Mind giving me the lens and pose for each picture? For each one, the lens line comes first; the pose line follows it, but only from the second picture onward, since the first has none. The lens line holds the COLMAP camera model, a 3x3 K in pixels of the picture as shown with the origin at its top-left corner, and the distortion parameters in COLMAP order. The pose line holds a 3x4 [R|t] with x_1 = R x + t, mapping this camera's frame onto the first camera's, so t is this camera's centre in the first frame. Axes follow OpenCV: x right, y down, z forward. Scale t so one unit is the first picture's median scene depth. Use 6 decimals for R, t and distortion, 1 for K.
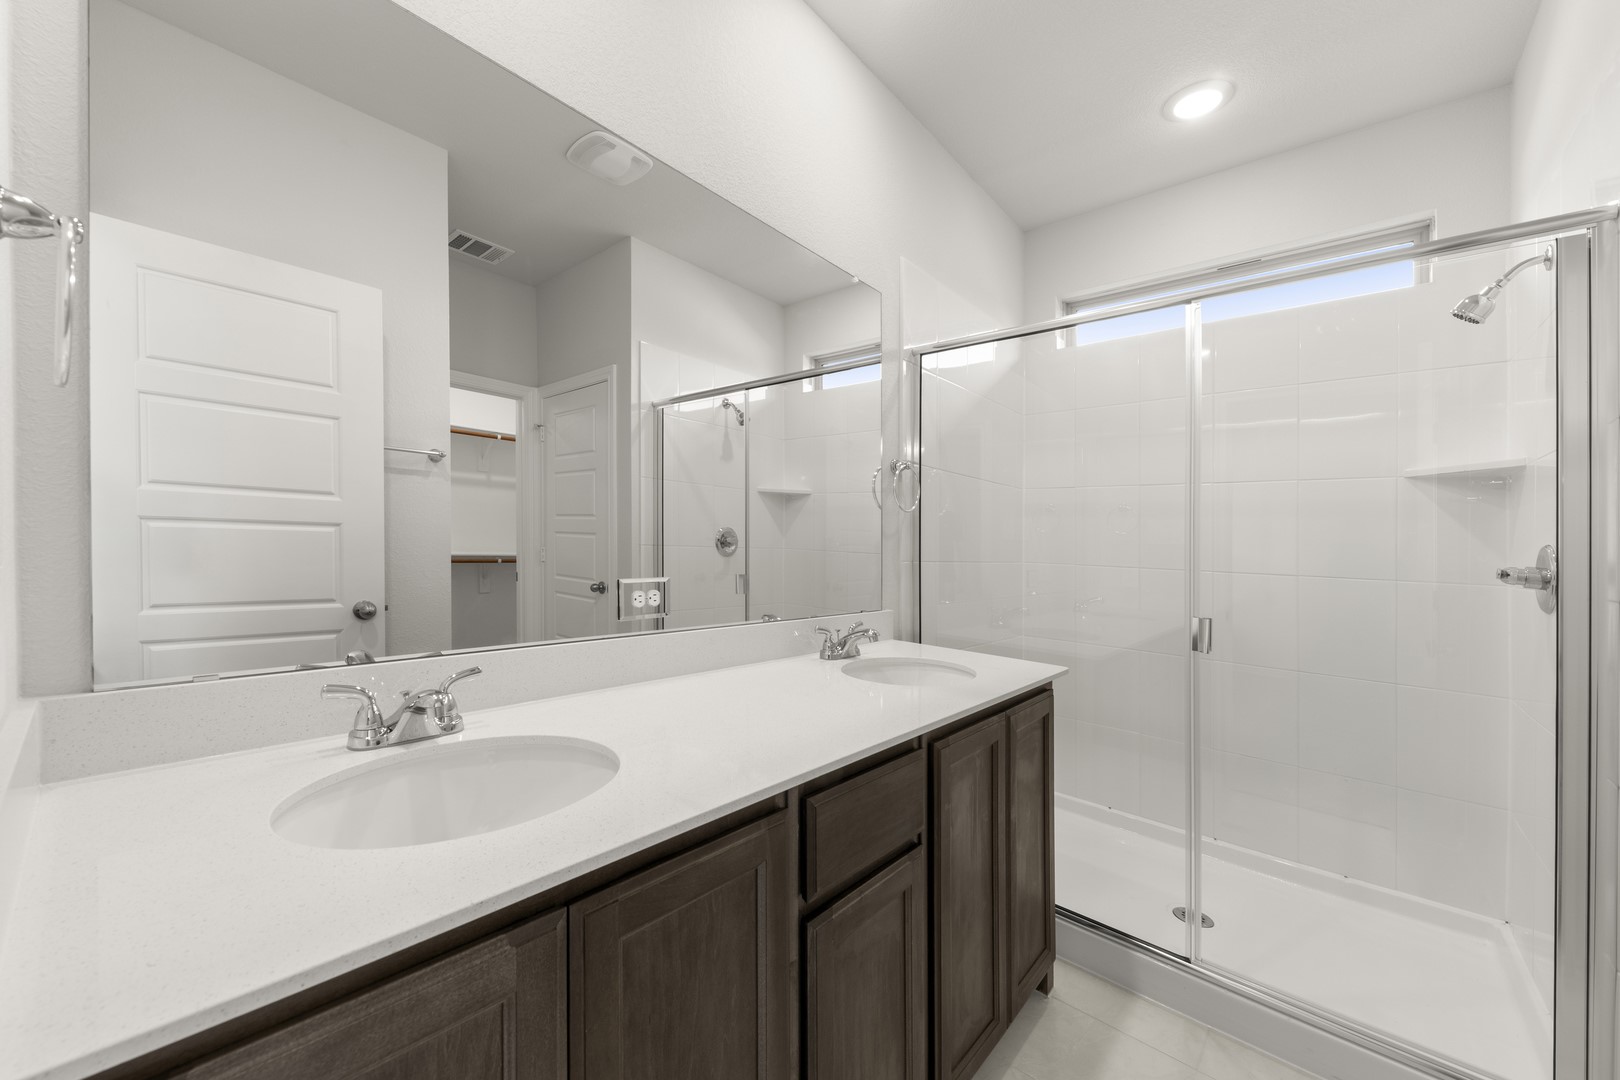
lens RADIAL K [[595.1, 0, 813.2], [0, 595.1, 551.4], [0, 0, 1]] dist [0.004363, -0.002190]
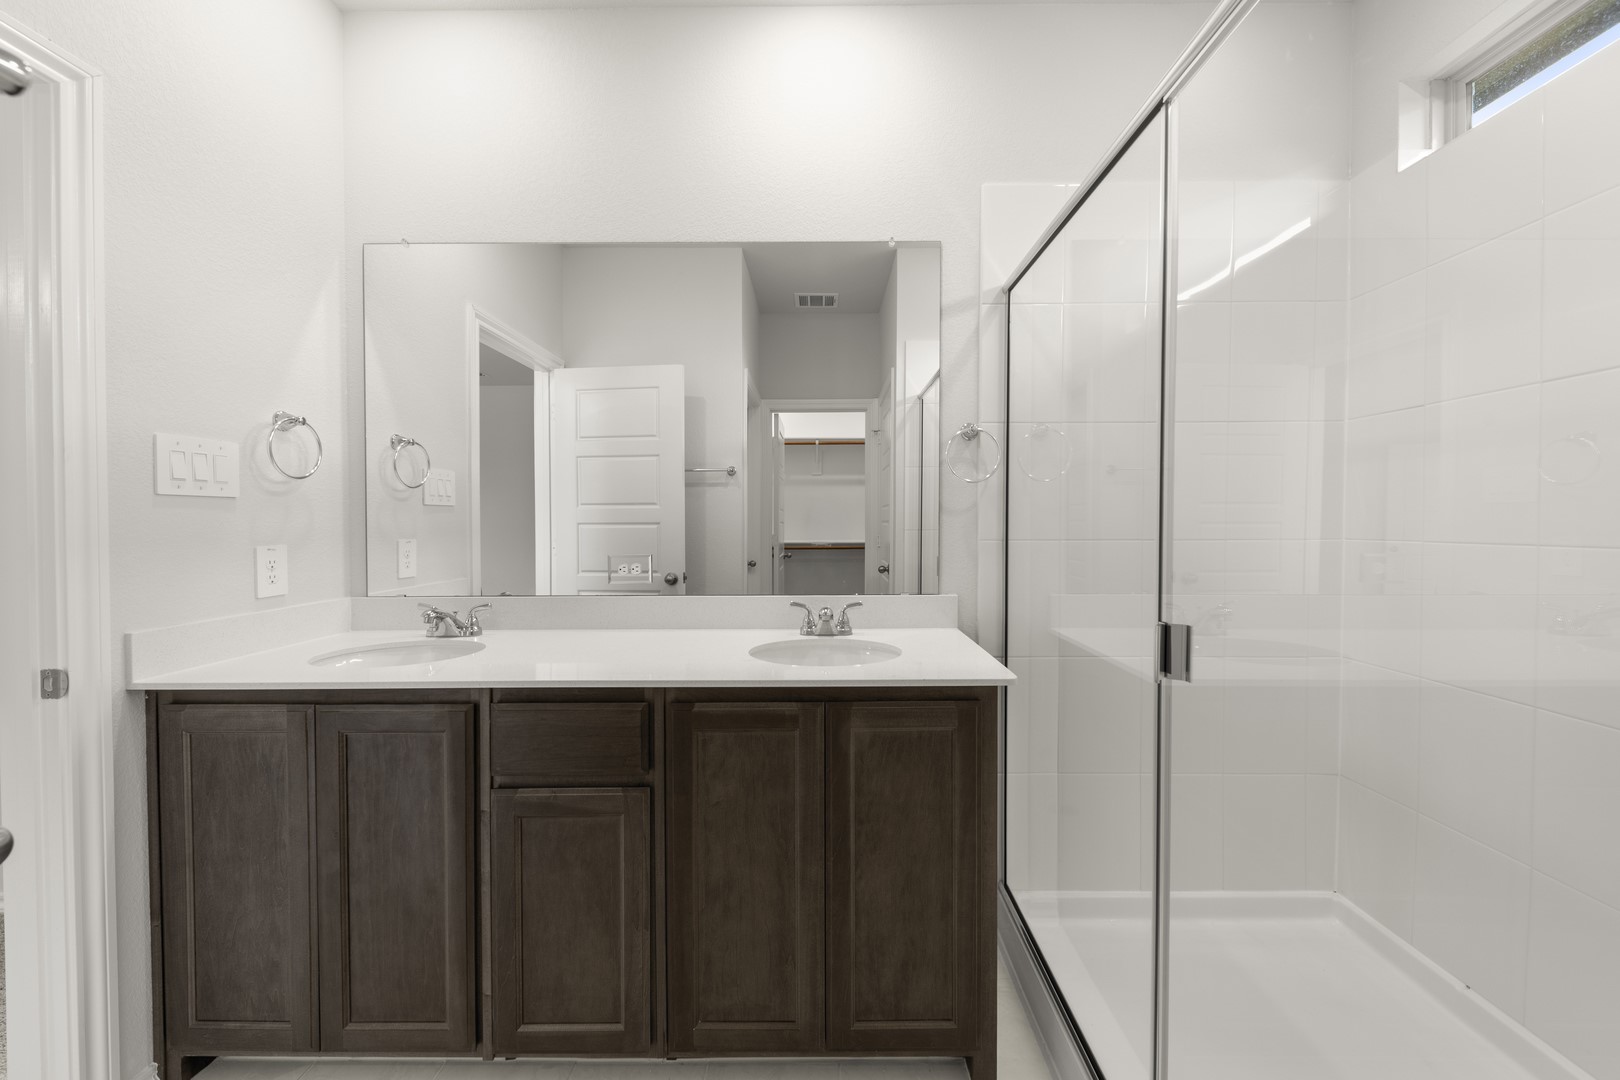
lens RADIAL K [[595.1, 0, 816.3], [0, 595.1, 542.4], [0, 0, 1]] dist [0.004363, -0.002190]
pose [[0.672446, -0.016961, -0.739952, 0.646537], [0.020582, 0.999779, -0.004213, 0.020882], [0.739860, -0.012396, 0.672646, 0.251273]]
